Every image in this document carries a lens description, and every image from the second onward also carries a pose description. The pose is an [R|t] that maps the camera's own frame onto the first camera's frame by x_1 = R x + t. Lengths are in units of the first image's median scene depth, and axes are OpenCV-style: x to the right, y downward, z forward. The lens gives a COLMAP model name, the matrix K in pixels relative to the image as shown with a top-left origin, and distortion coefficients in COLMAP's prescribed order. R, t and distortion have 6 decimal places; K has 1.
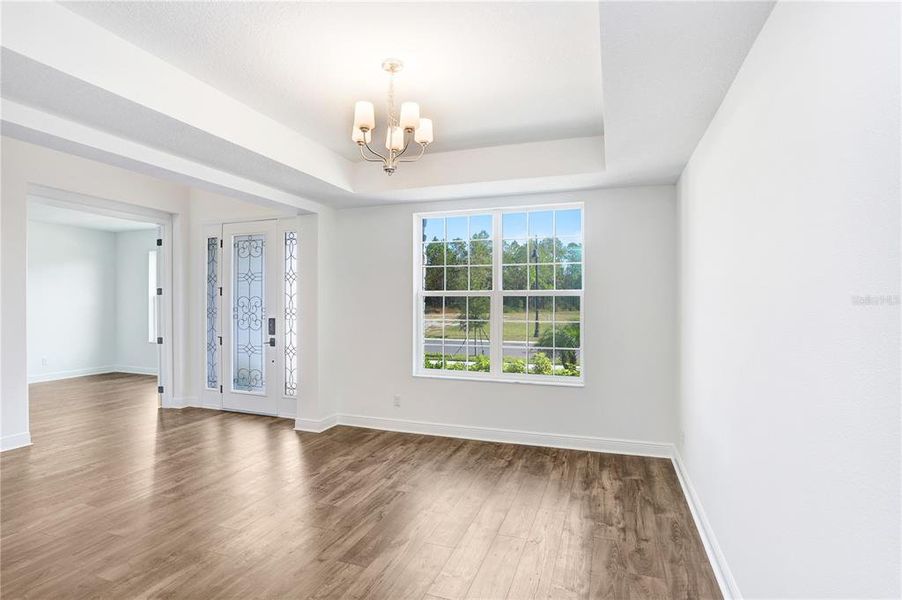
lens RADIAL K [[454.8, 0, 453.4], [0, 454.8, 301.9], [0, 0, 1]] dist [-0.066506, 0.027820]
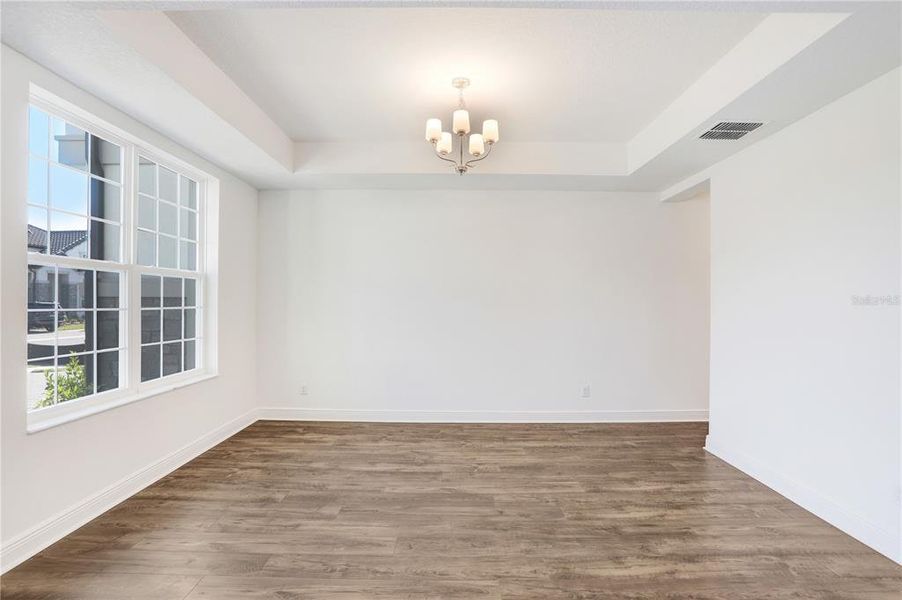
lens RADIAL K [[441.8, 0, 454.7], [0, 441.8, 298.5], [0, 0, 1]] dist [-0.062029, 0.023200]
pose [[-0.331207, 0.004726, 0.943546, -0.802330], [-0.008264, 0.999935, -0.007909, 0.033955], [-0.943522, -0.010417, -0.331146, 0.916663]]
